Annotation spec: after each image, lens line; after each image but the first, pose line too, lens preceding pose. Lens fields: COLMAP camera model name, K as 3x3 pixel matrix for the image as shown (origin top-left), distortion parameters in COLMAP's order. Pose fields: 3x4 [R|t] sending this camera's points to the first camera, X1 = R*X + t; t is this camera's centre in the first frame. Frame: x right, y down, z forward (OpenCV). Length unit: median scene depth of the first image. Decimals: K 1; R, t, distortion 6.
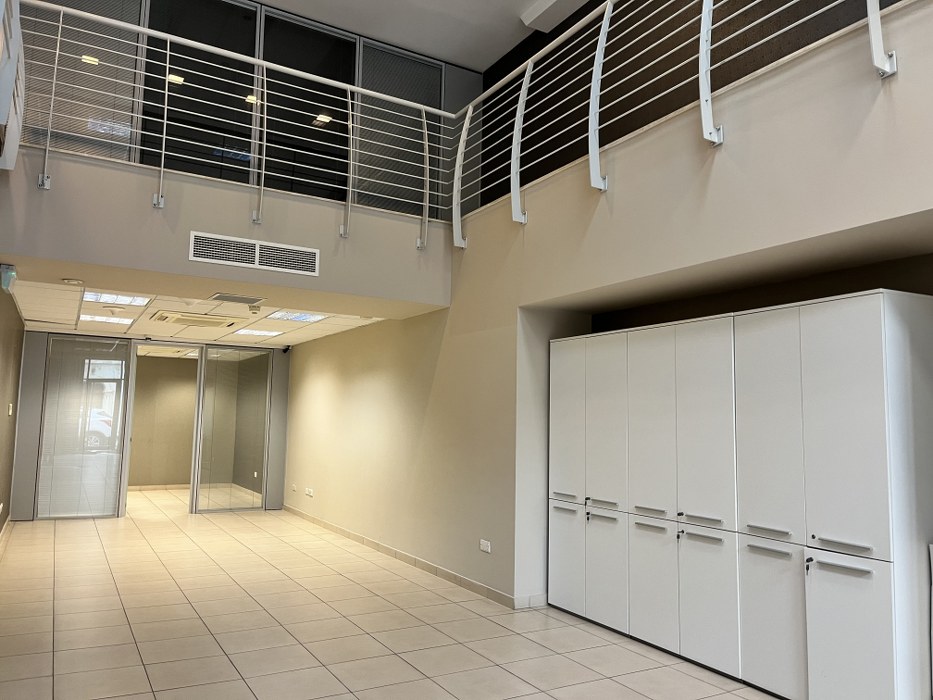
lens RADIAL K [[703.1, 0, 476.8], [0, 703.1, 354.8], [0, 0, 1]] dist [0.062004, -0.075656]
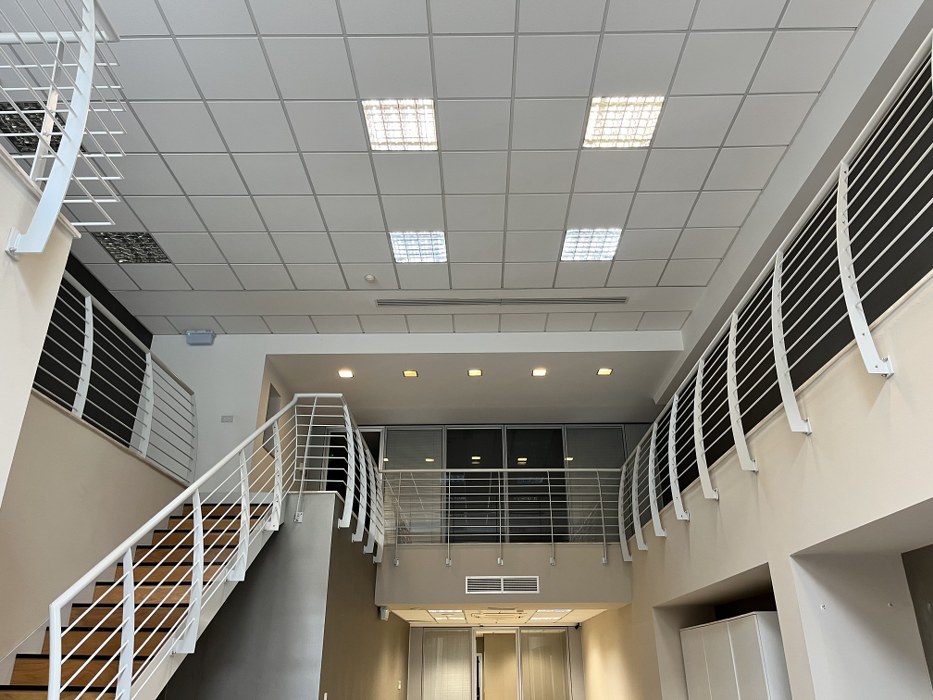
lens RADIAL K [[703.4, 0, 473.1], [0, 703.4, 349.1], [0, 0, 1]] dist [0.058843, -0.088047]
pose [[0.858551, -0.238656, -0.453799, 0.480597], [0.074406, 0.933691, -0.350264, -0.070515], [0.507301, 0.266954, 0.819379, -0.523743]]
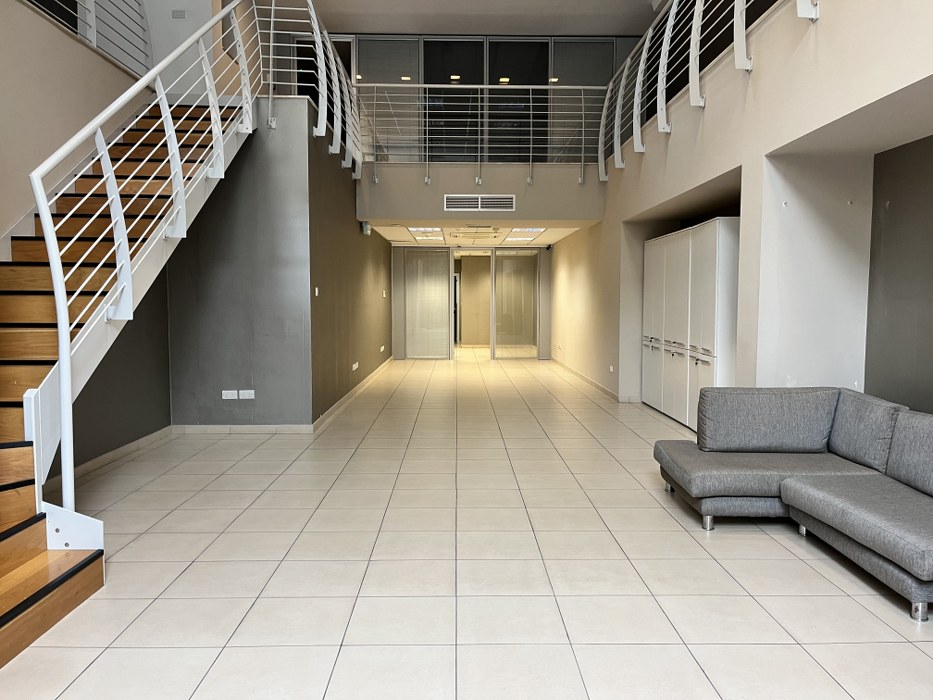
lens RADIAL K [[703.4, 0, 473.1], [0, 703.4, 349.1], [0, 0, 1]] dist [0.058843, -0.088047]
pose [[0.874556, 0.012677, -0.484759, 0.472907], [0.064491, 0.987738, 0.142180, -0.028409], [0.480617, -0.155607, 0.863014, -0.518460]]
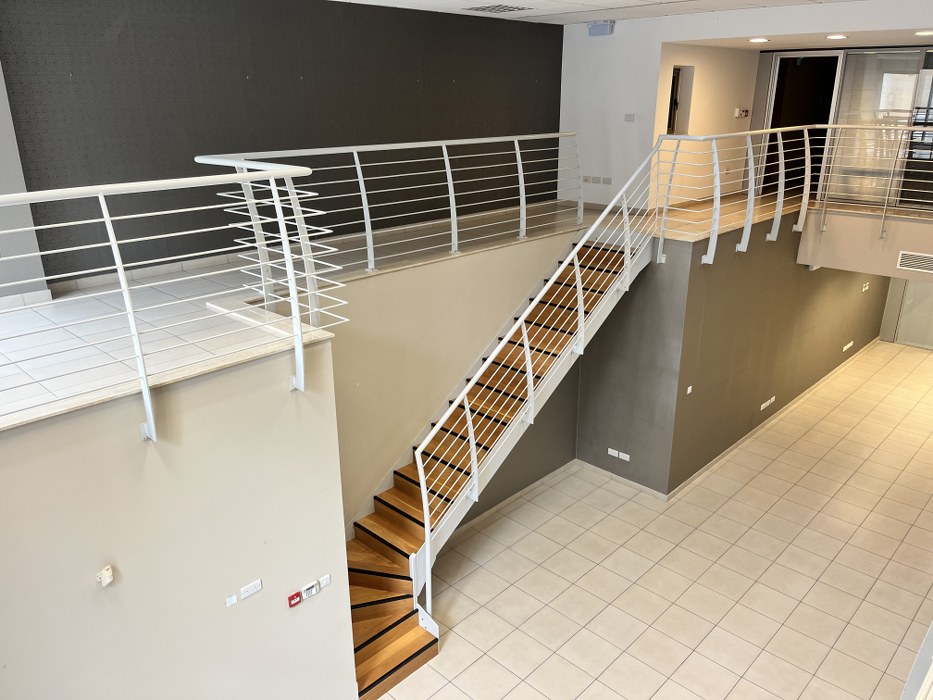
lens RADIAL K [[710.5, 0, 480.1], [0, 710.5, 352.3], [0, 0, 1]] dist [0.070665, -0.082486]
pose [[0.282821, 0.303796, -0.909791, 0.794279], [0.101355, 0.933741, 0.343301, -0.538720], [0.953803, -0.189305, 0.233290, -0.327782]]
